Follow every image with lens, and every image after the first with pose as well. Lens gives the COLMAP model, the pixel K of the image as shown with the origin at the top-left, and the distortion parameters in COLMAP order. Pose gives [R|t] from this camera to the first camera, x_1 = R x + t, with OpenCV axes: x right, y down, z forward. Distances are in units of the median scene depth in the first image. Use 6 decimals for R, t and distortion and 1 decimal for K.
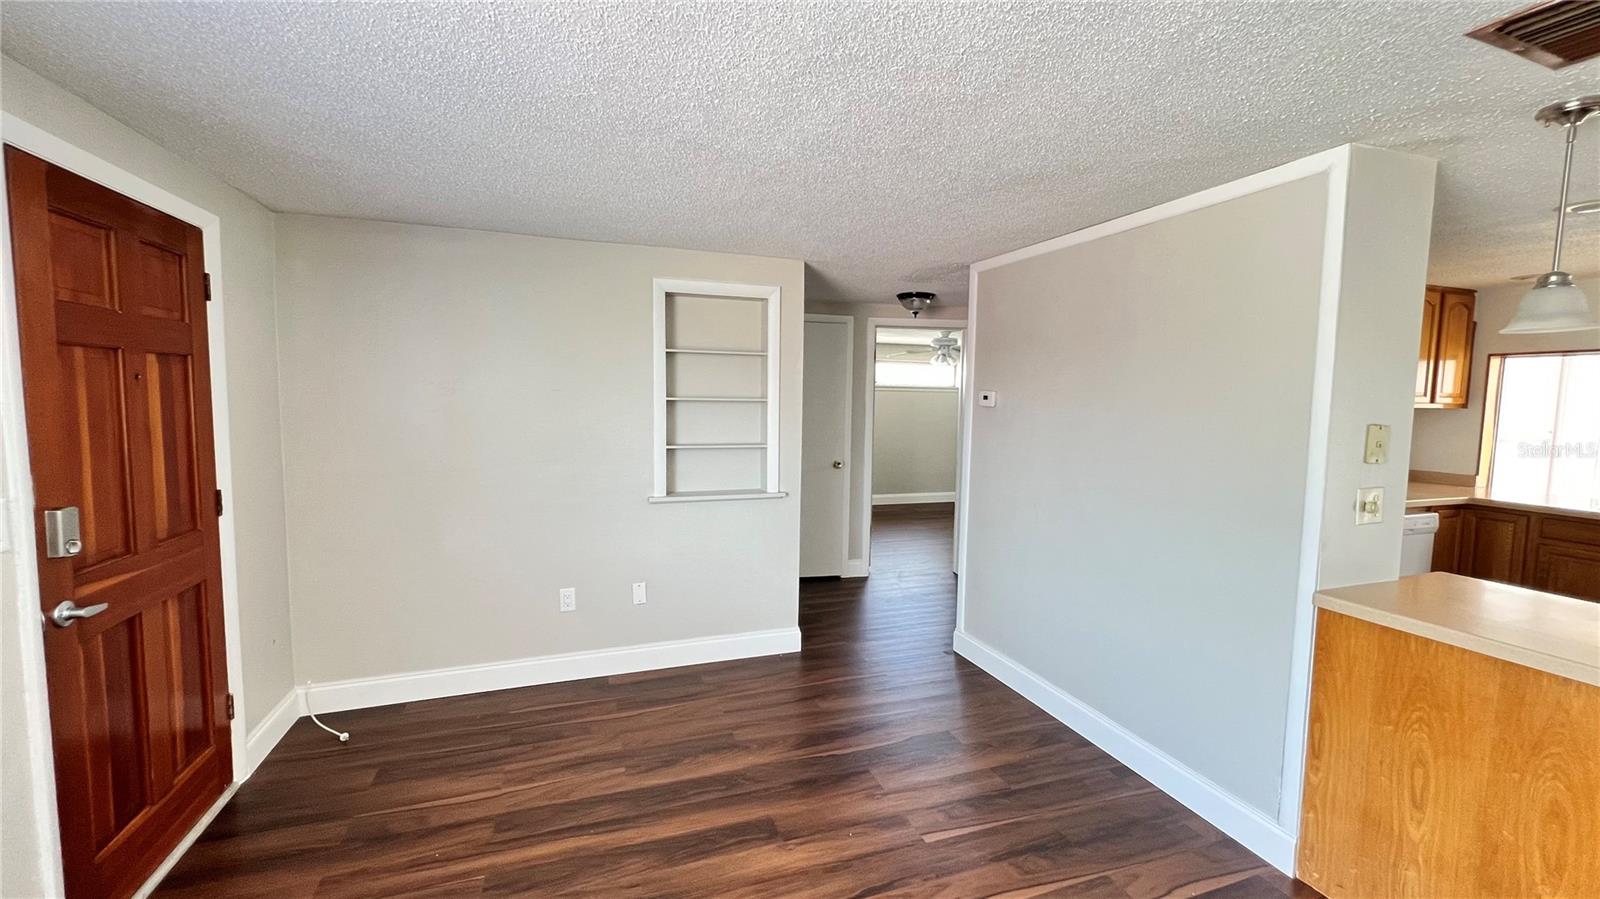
lens RADIAL K [[640.7, 0, 793.8], [0, 640.7, 448.6], [0, 0, 1]] dist [0.000323, 0.000313]
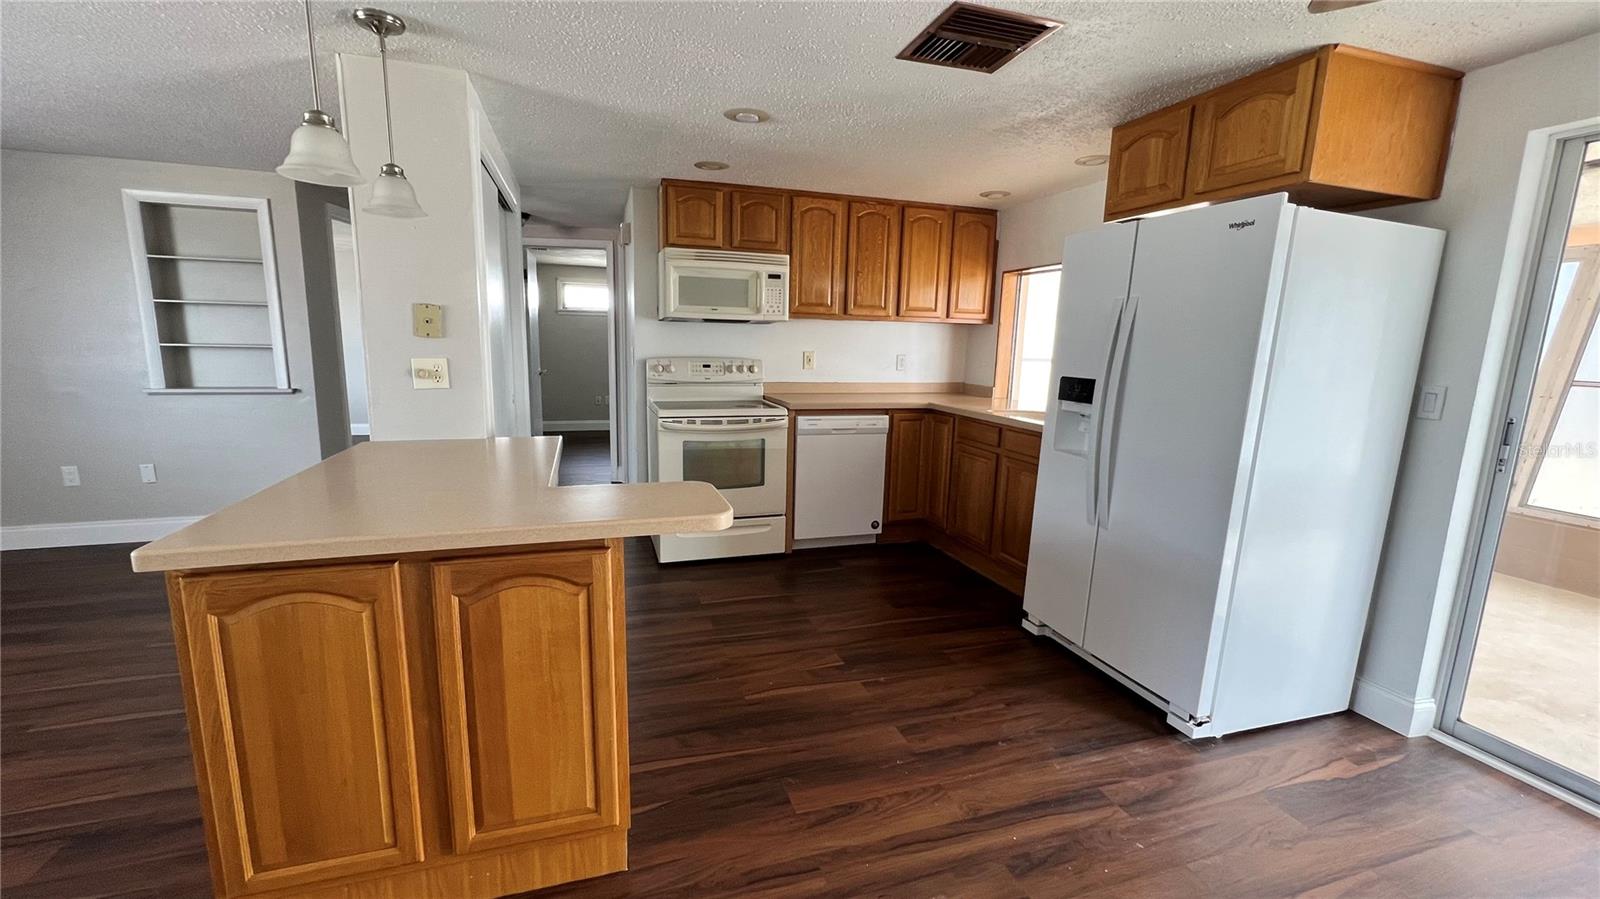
lens RADIAL K [[640.7, 0, 793.2], [0, 640.7, 450.4], [0, 0, 1]] dist [0.000323, 0.000313]
pose [[0.999681, 0.013853, -0.021115, 0.925480], [-0.011880, 0.995792, 0.090873, 0.066890], [0.022285, -0.090594, 0.995639, -0.107814]]
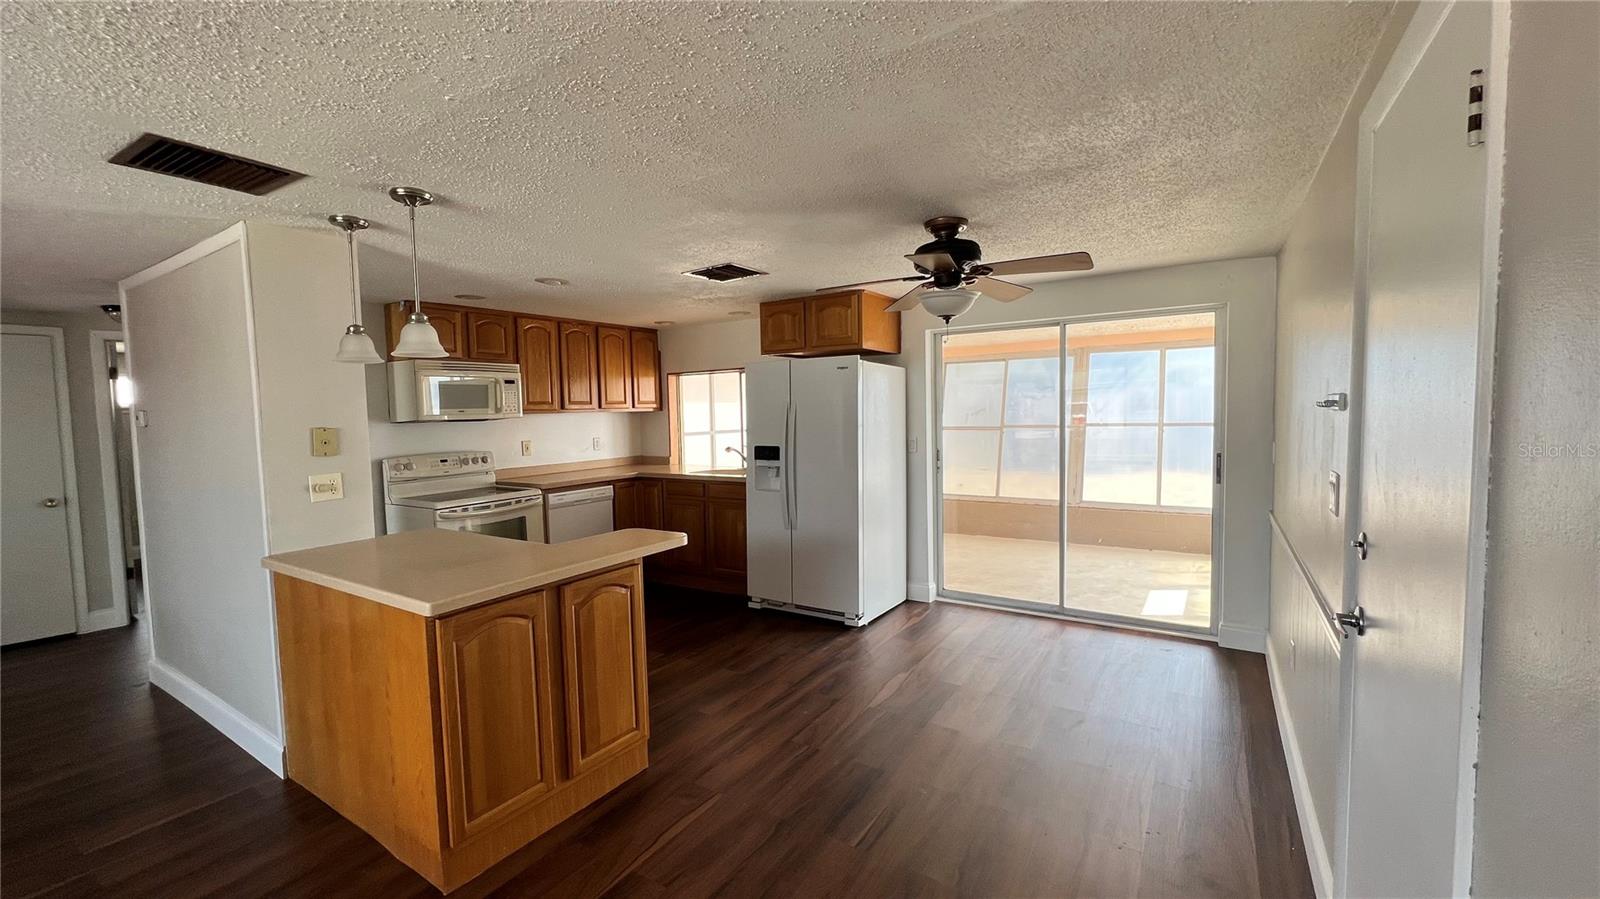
lens RADIAL K [[640.7, 0, 796.0], [0, 640.7, 454.2], [0, 0, 1]] dist [0.000323, 0.000313]
pose [[0.789410, -0.076149, 0.609125, 0.498387], [0.084742, 0.996294, 0.014727, 0.048419], [-0.607990, 0.039993, 0.792937, -0.401378]]
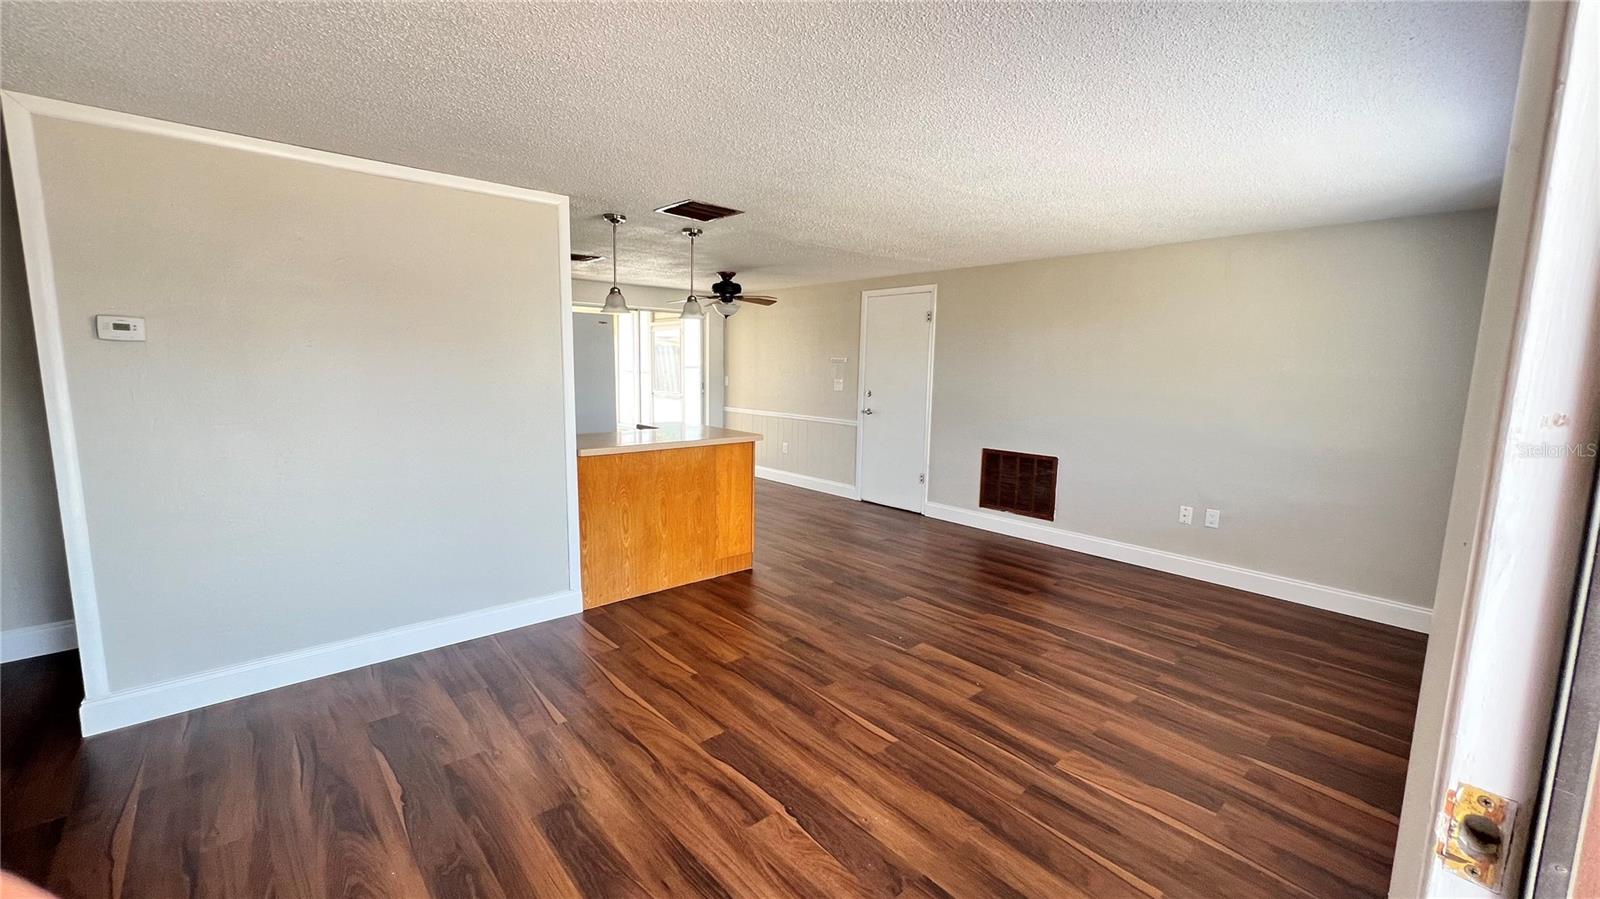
lens RADIAL K [[640.7, 0, 793.4], [0, 640.7, 447.6], [0, 0, 1]] dist [0.000323, 0.000313]
pose [[-0.375844, -0.143104, 0.915567, -0.587385], [0.054932, 0.982826, 0.176167, -0.035722], [-0.925053, 0.116505, -0.361528, 0.609676]]
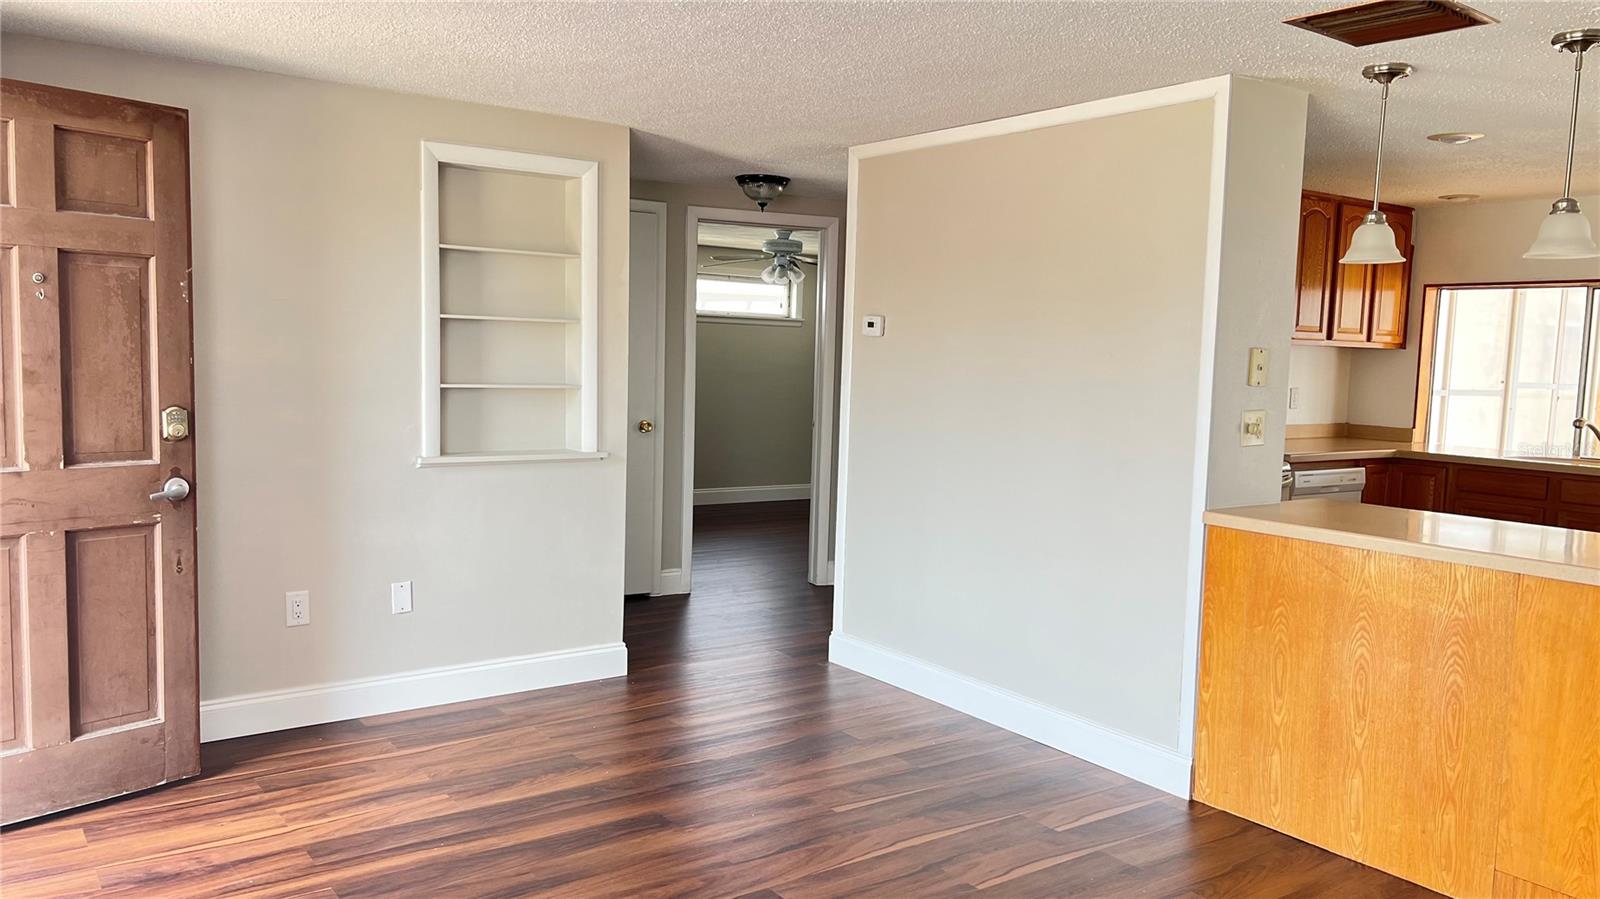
lens RADIAL K [[1198.8, 0, 808.7], [0, 1198.8, 461.5], [0, 0, 1]] dist [0.044015, -0.037895]
pose [[0.958105, -0.014126, 0.286069, -0.189552], [0.008332, 0.999735, 0.021461, 0.054709], [-0.286296, -0.018178, 0.957969, -0.367091]]
